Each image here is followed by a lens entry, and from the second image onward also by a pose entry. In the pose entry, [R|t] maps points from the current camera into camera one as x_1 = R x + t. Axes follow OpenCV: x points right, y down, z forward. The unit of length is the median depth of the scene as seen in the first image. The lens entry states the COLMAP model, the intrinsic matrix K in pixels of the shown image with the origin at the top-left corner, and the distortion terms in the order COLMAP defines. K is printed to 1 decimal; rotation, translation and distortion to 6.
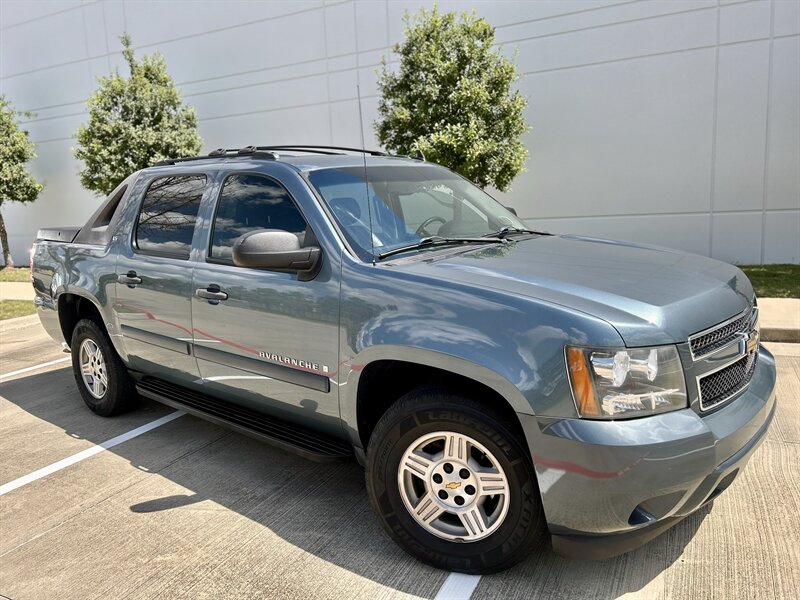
lens RADIAL K [[601.4, 0, 400.8], [0, 601.4, 295.7], [0, 0, 1]] dist [0.045595, -0.050224]
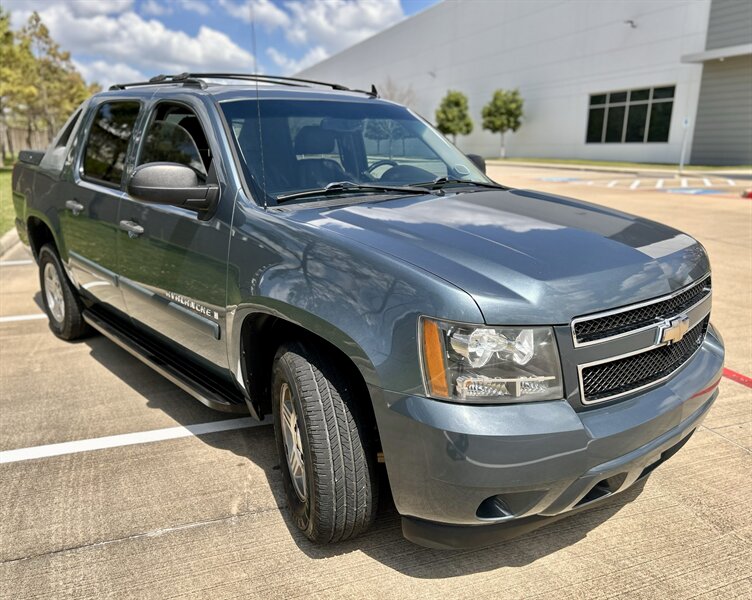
lens RADIAL K [[606.0, 0, 358.3], [0, 606.0, 300.2], [0, 0, 1]] dist [0.021428, -0.012437]
pose [[0.987296, 0.089218, -0.131480, 0.209438], [-0.075664, 0.991620, 0.104712, -0.018462], [0.139721, -0.093433, 0.985773, 0.082863]]
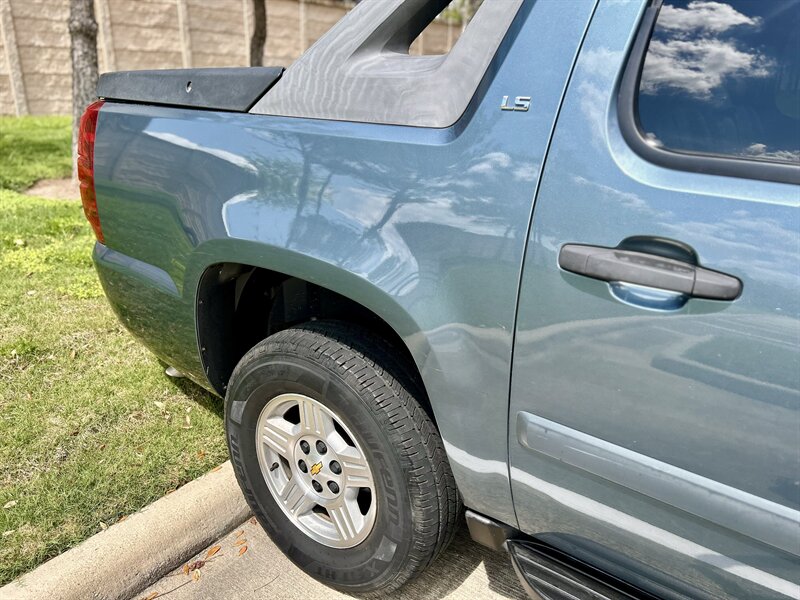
lens RADIAL K [[603.2, 0, 398.3], [0, 603.2, 288.6], [0, 0, 1]] dist [0.002414, 0.004108]
pose [[0.996554, 0.024608, 0.079217, -0.745535], [-0.036795, 0.987028, 0.156273, -0.072818], [-0.074344, -0.158650, 0.984532, 0.999870]]
